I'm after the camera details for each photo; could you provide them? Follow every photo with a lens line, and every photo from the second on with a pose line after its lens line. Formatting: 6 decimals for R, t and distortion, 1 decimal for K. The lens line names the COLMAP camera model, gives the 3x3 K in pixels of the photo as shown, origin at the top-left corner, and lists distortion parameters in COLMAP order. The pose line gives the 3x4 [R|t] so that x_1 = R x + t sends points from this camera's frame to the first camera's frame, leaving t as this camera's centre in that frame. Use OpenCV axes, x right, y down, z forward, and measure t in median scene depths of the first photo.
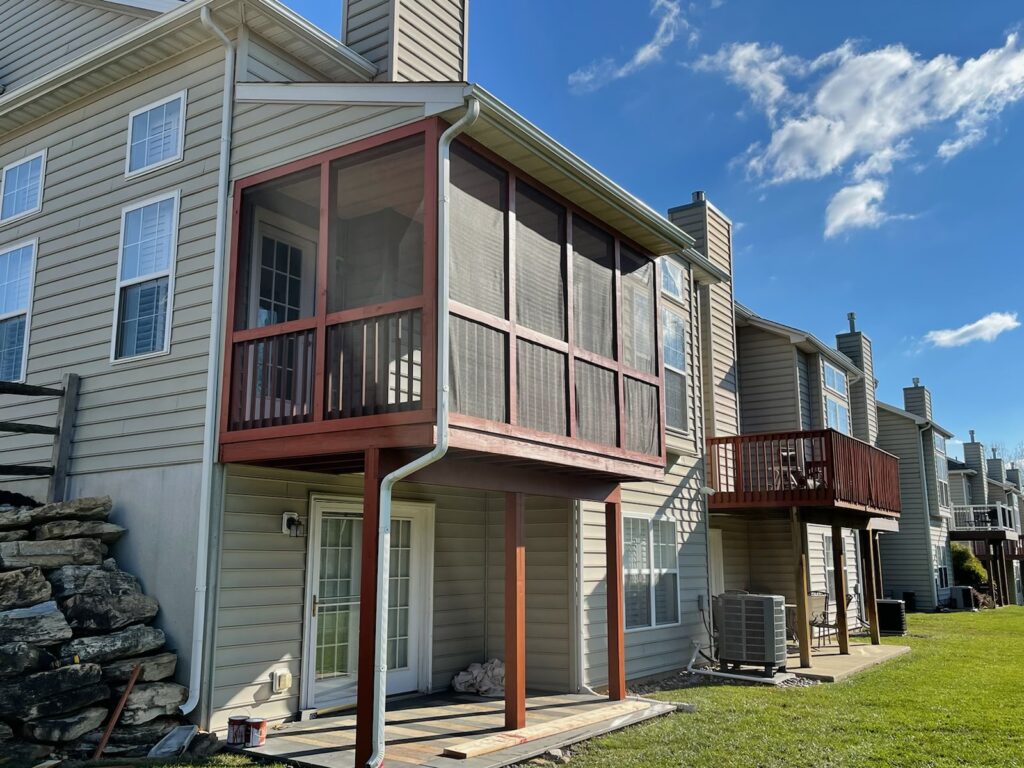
lens RADIAL K [[927.4, 0, 512.0], [0, 927.4, 384.0], [0, 0, 1]] dist [0.007960, 0.004576]
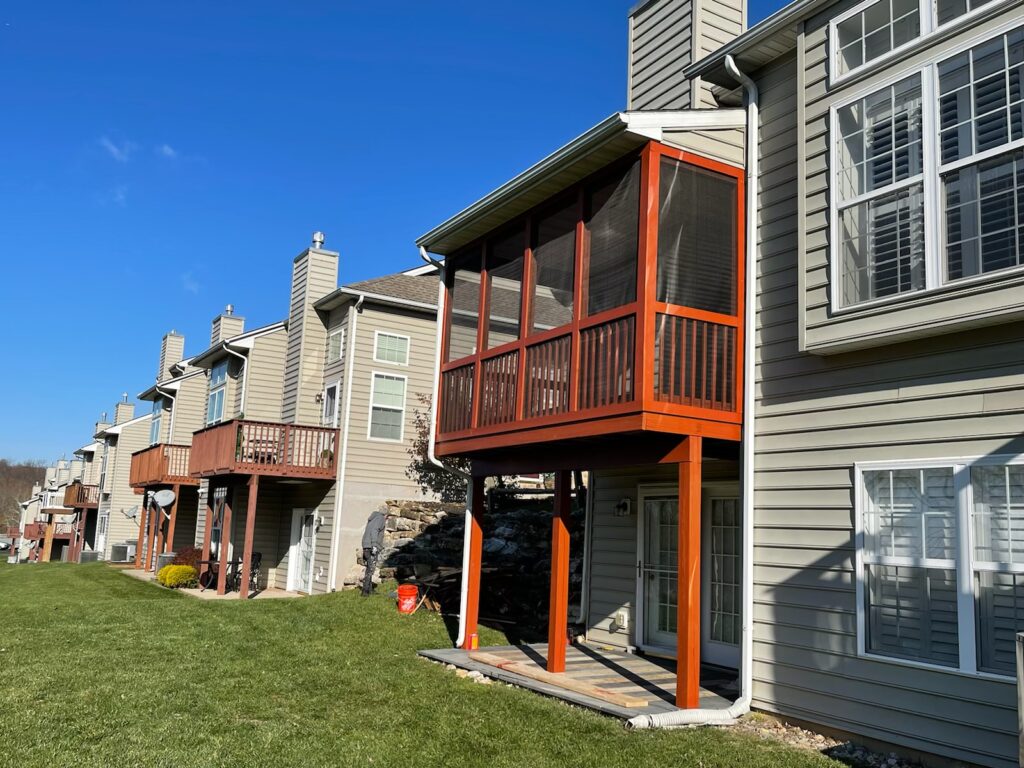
lens RADIAL K [[927.4, 0, 512.0], [0, 927.4, 384.0], [0, 0, 1]] dist [0.007960, 0.004576]
pose [[-0.437328, -0.162106, -0.884571, 1.081121], [0.128858, 0.962174, -0.240034, 0.284495], [0.890022, -0.218958, -0.399897, 1.449404]]
